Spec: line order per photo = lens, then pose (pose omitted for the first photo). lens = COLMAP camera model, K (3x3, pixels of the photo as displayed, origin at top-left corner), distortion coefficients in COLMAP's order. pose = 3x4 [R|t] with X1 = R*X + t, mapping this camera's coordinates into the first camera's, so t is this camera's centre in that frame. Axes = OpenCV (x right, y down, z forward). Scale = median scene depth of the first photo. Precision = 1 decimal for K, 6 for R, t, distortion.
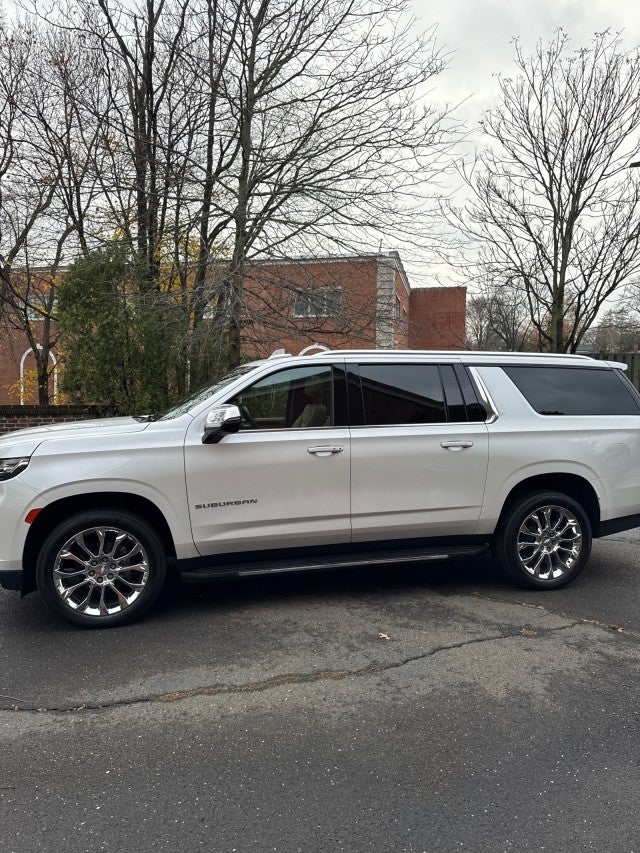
lens RADIAL K [[624.6, 0, 320.0], [0, 624.6, 426.5], [0, 0, 1]] dist [-0.004620, -0.004003]
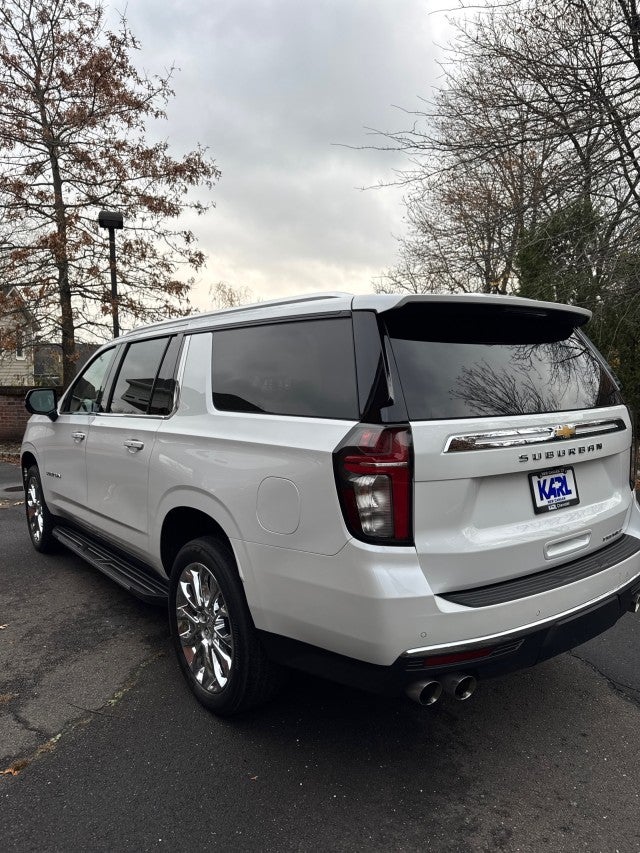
lens RADIAL K [[624.6, 0, 320.0], [0, 624.6, 426.5], [0, 0, 1]] dist [-0.004620, -0.004003]
pose [[0.377449, 0.067267, -0.923584, 1.129263], [-0.030775, 0.997719, 0.060089, -0.050294], [0.925519, 0.005742, 0.378658, 1.050294]]
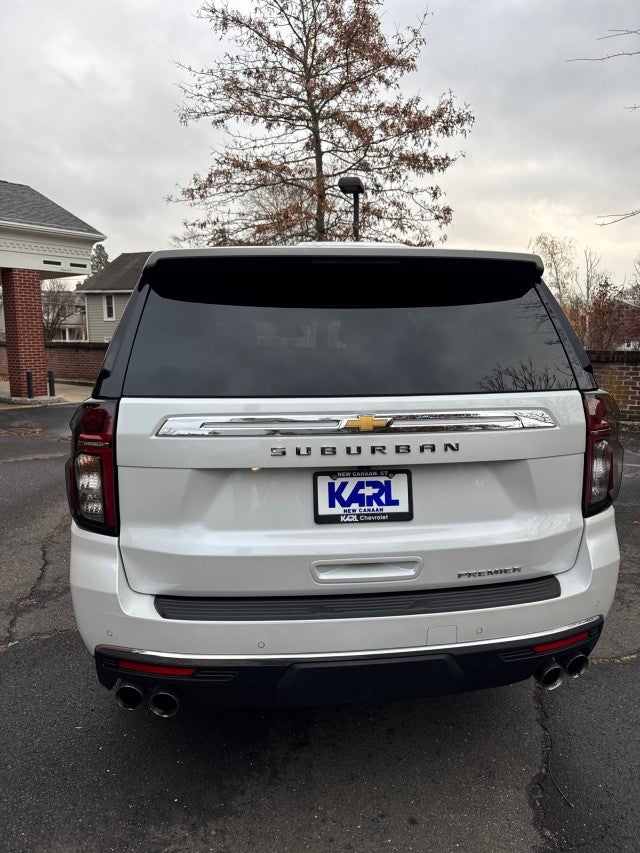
lens RADIAL K [[610.4, 0, 317.9], [0, 610.4, 423.6], [0, 0, 1]] dist [0.008115, -0.000326]
pose [[-0.158023, 0.136228, -0.977993, 1.099646], [-0.037674, 0.988885, 0.143832, -0.076981], [0.986716, 0.059574, -0.151134, 1.525020]]
